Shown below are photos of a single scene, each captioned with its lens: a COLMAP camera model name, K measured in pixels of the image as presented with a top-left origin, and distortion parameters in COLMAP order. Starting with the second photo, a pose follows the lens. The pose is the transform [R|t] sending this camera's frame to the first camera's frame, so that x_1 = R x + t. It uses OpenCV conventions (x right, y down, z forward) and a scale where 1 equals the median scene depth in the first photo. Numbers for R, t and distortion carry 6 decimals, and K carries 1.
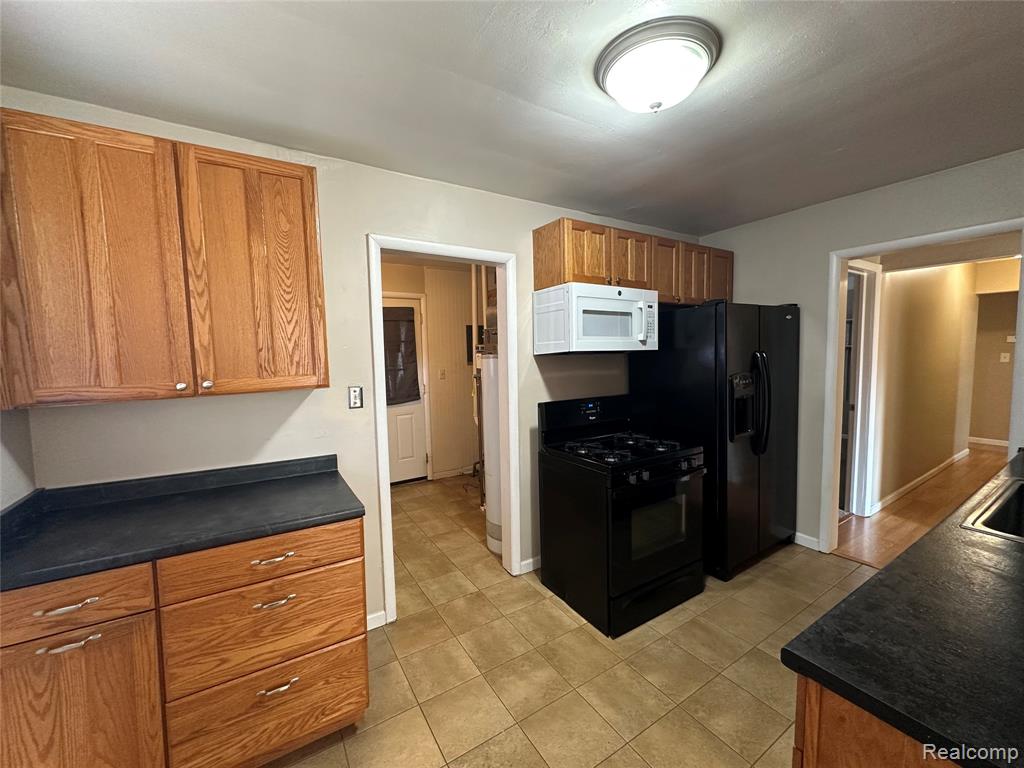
lens RADIAL K [[410.5, 0, 512.8], [0, 410.5, 383.6], [0, 0, 1]] dist [-0.002623, 0.000508]
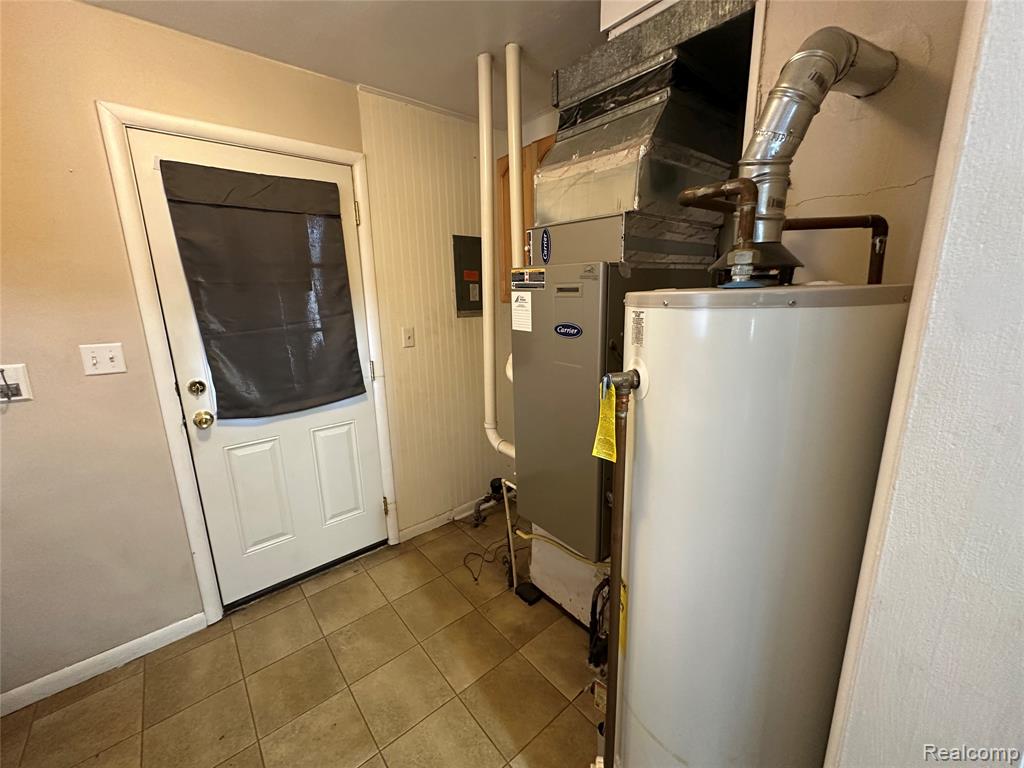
lens RADIAL K [[410.5, 0, 512.8], [0, 410.5, 383.6], [0, 0, 1]] dist [-0.002623, 0.000508]
pose [[0.989811, -0.028001, 0.139608, -0.125884], [0.009278, 0.991073, 0.132994, -0.033508], [-0.142086, -0.130344, 0.981235, 0.525096]]
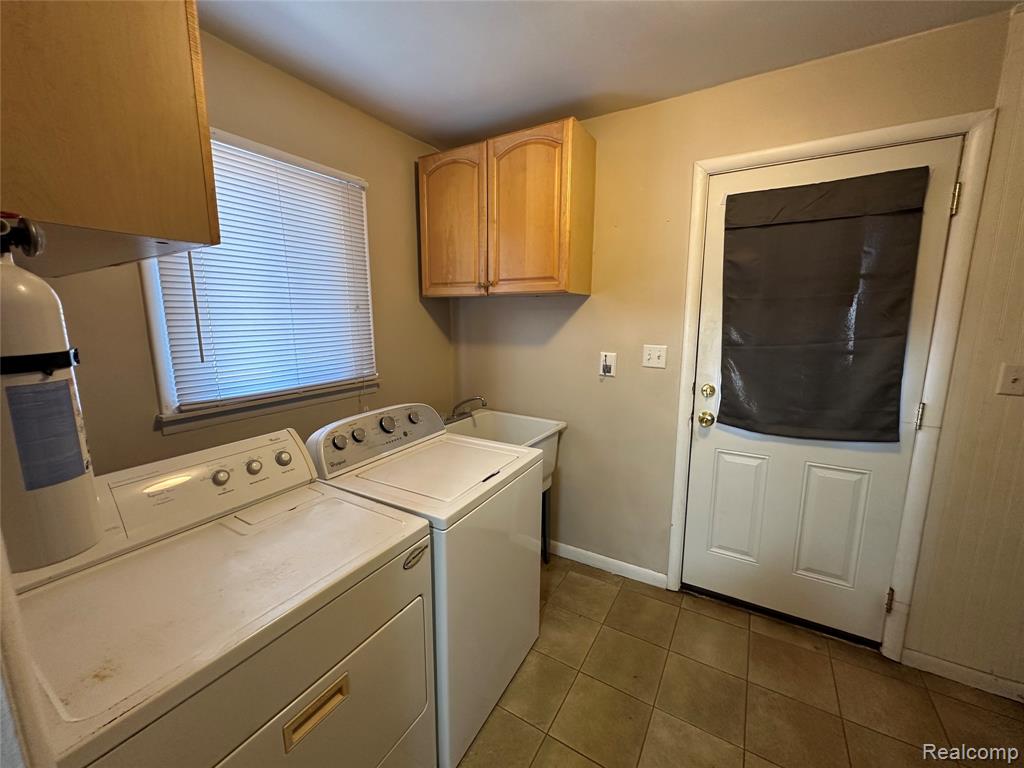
lens RADIAL K [[410.5, 0, 512.8], [0, 410.5, 383.6], [0, 0, 1]] dist [-0.002623, 0.000508]
pose [[0.446430, 0.169668, -0.878586, -0.075070], [-0.080190, 0.985494, 0.149568, -0.037514], [0.891218, 0.003682, 0.453560, 0.557523]]
